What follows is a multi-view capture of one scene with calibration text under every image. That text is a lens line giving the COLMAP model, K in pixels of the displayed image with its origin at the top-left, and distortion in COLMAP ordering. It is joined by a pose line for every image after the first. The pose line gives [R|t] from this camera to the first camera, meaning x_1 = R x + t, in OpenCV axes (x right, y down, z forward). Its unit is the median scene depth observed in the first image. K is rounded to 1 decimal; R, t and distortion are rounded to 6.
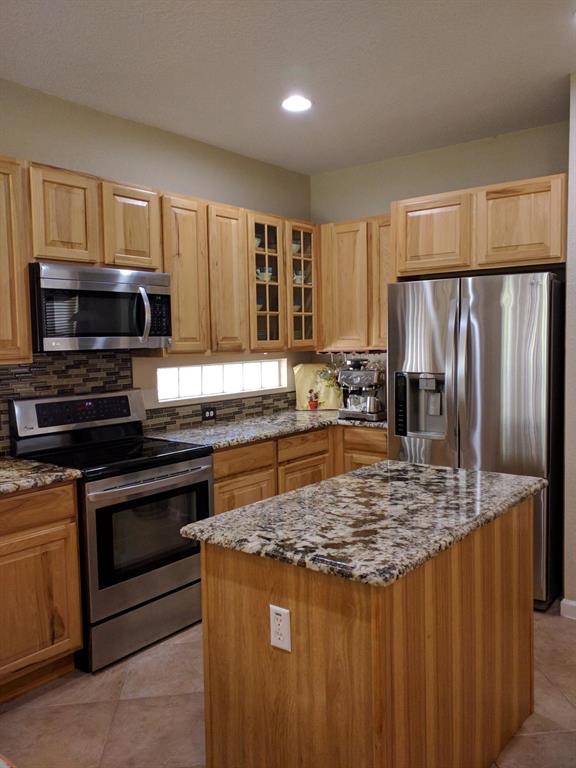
lens RADIAL K [[636.3, 0, 286.9], [0, 636.3, 384.7], [0, 0, 1]] dist [0.080164, -0.010960]
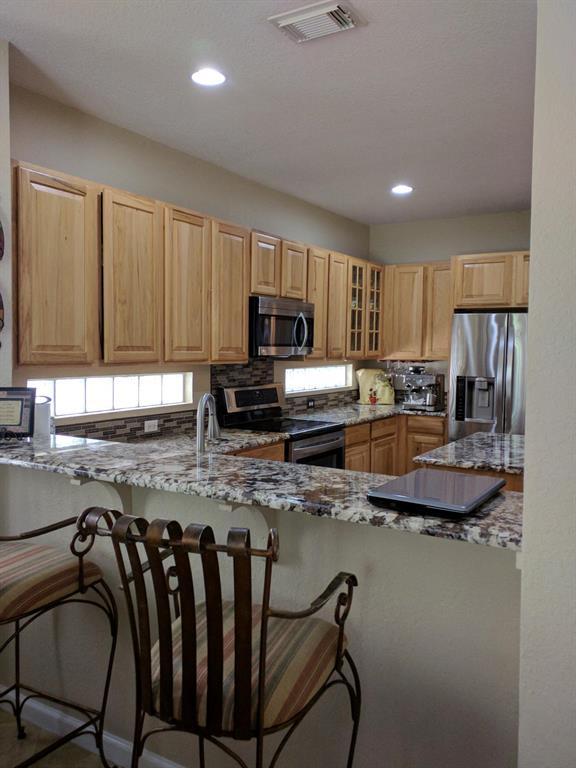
lens RADIAL K [[636.3, 0, 291.2], [0, 636.3, 383.2], [0, 0, 1]] dist [0.080164, -0.010960]
pose [[0.992217, 0.025435, 0.121895, -0.334785], [-0.024009, 0.999625, -0.013155, 0.021062], [-0.122184, 0.010126, 0.992456, -0.337870]]
